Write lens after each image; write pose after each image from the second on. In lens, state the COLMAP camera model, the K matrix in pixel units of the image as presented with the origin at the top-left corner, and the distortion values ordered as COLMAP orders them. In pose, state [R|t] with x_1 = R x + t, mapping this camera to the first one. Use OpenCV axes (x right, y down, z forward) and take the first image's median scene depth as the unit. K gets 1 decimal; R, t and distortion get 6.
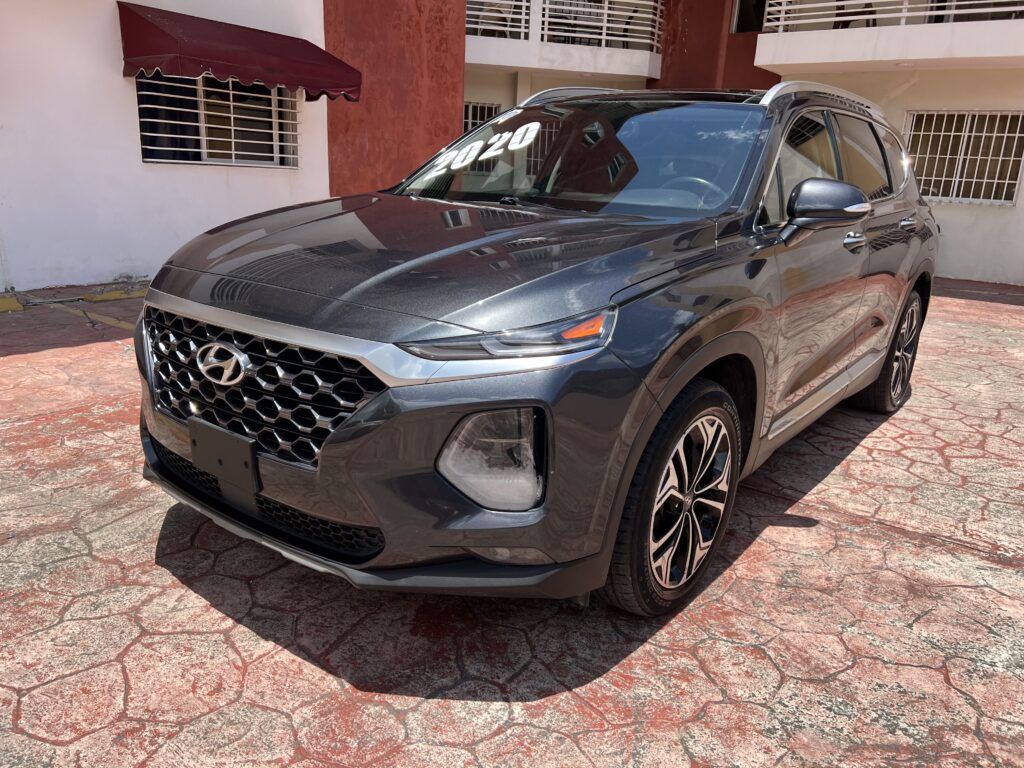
lens RADIAL K [[775.2, 0, 512.0], [0, 775.2, 384.0], [0, 0, 1]] dist [0.050118, -0.056802]
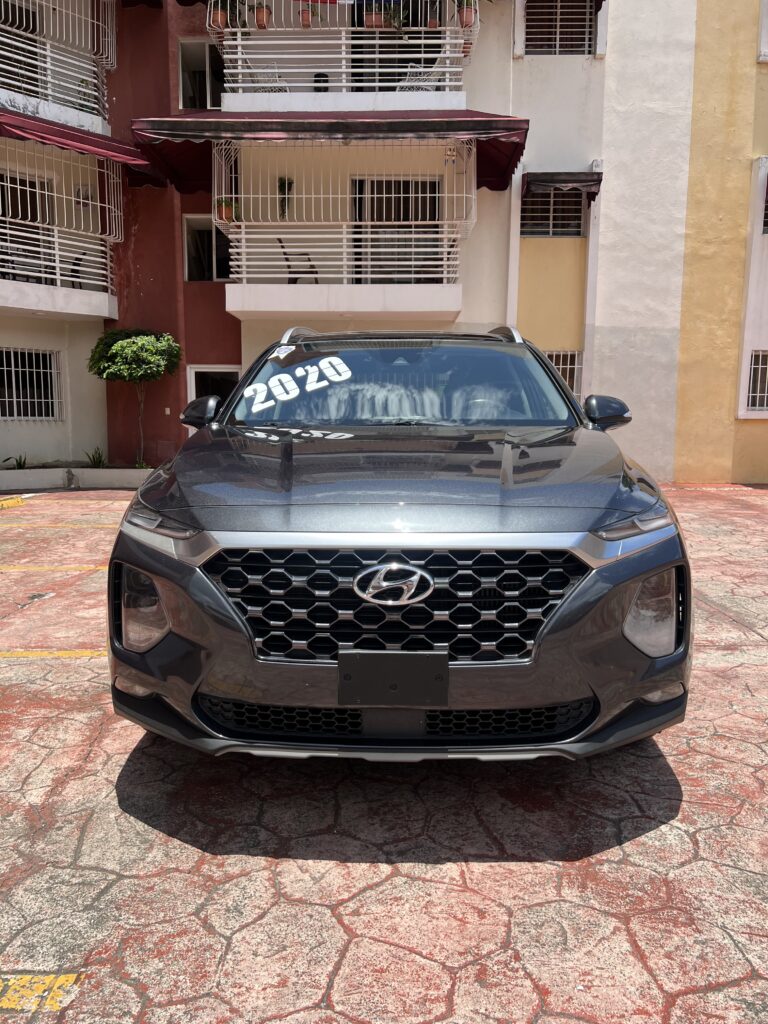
lens RADIAL K [[775.2, 0, 384.0], [0, 775.2, 512.0], [0, 0, 1]] dist [0.050118, -0.056802]
pose [[0.811953, -0.114205, 0.572441, -0.631437], [0.189767, 0.979048, -0.073842, -0.031287], [-0.552015, 0.168587, 0.816614, 0.120795]]
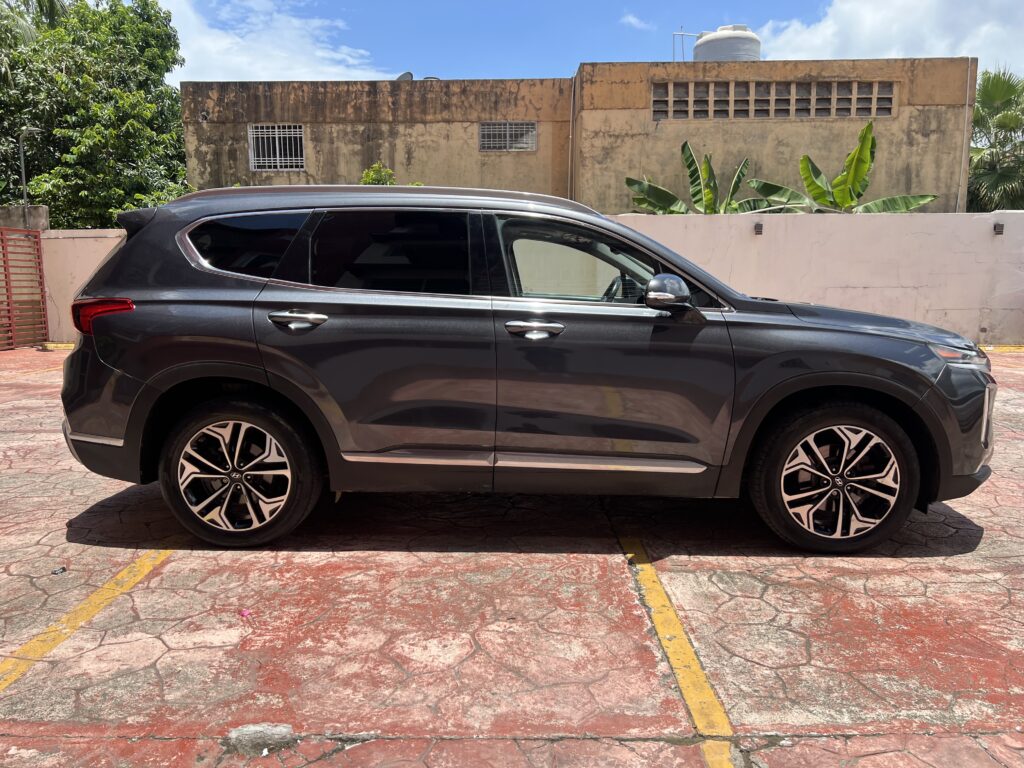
lens RADIAL K [[775.2, 0, 512.0], [0, 775.2, 384.0], [0, 0, 1]] dist [0.050118, -0.056802]
pose [[-0.590234, -0.151377, 0.792912, -0.936063], [0.189484, 0.928834, 0.318376, -0.615019], [-0.784678, 0.338160, -0.519546, 2.084782]]
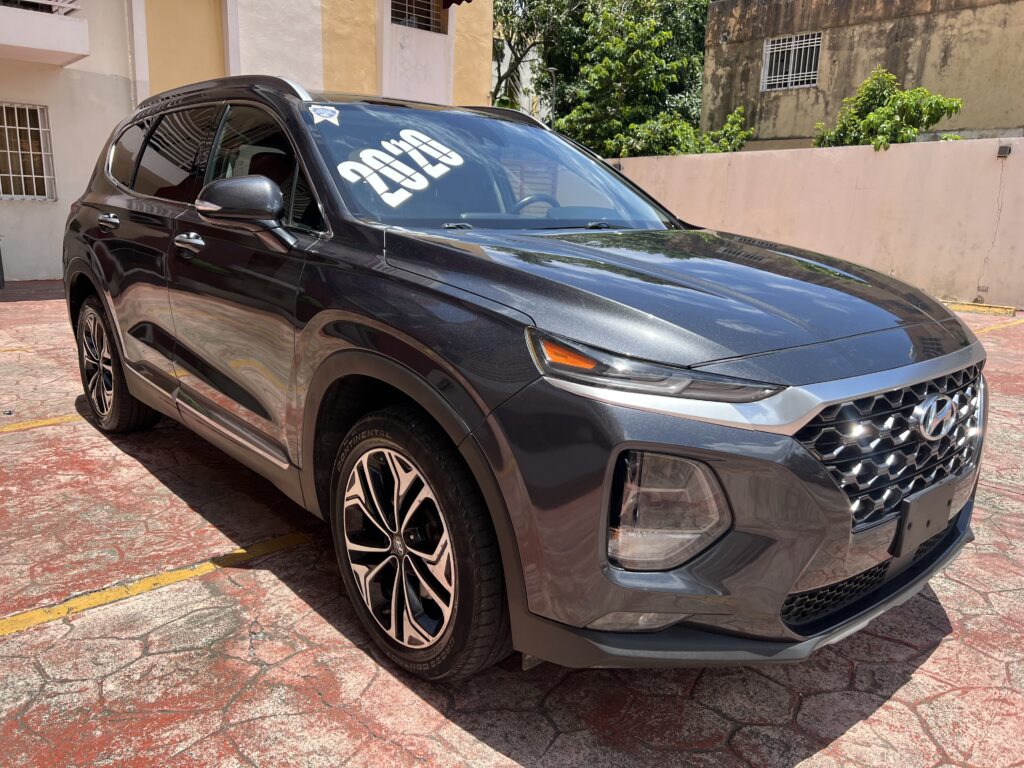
lens RADIAL K [[775.2, 0, 512.0], [0, 775.2, 384.0], [0, 0, 1]] dist [0.050118, -0.056802]
pose [[0.180945, -0.258291, 0.948970, -0.901698], [0.239385, 0.947445, 0.212232, -0.259484], [-0.953915, 0.188767, 0.233267, 0.845940]]
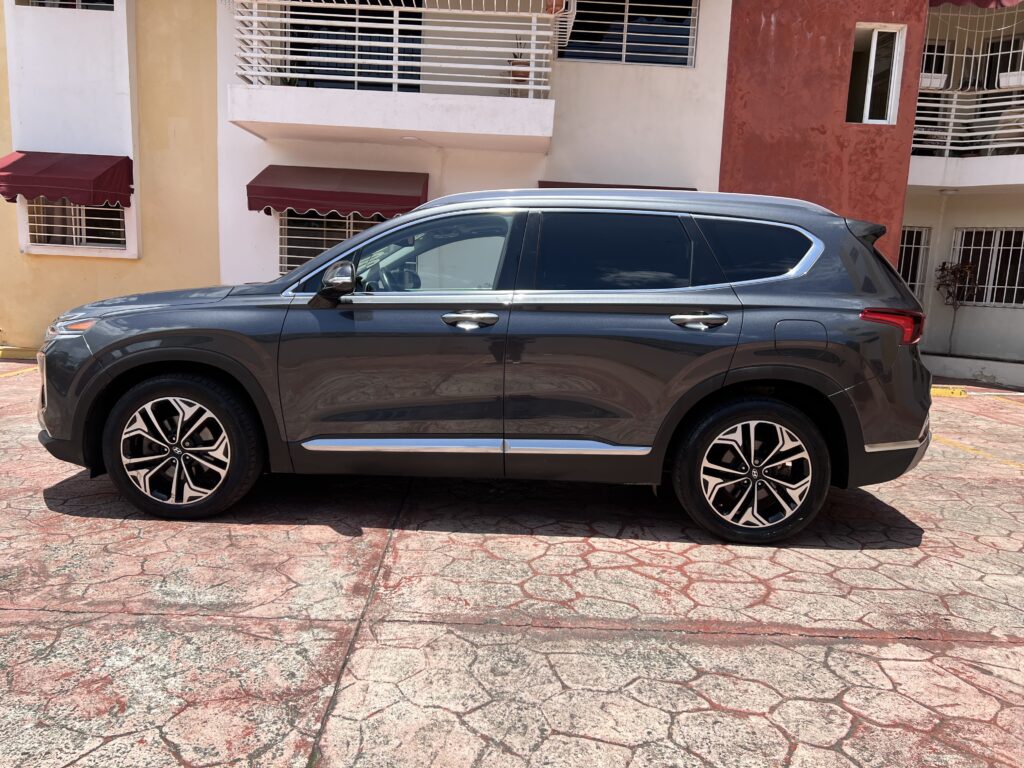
lens RADIAL K [[768.3, 0, 512.0], [0, 768.3, 384.0], [0, 0, 1]] dist [0.051619, -0.052626]
pose [[0.599953, 0.086331, -0.795364, 1.477627], [-0.228926, 0.971117, -0.067274, -0.027284], [0.766583, 0.222440, 0.602388, 0.412385]]
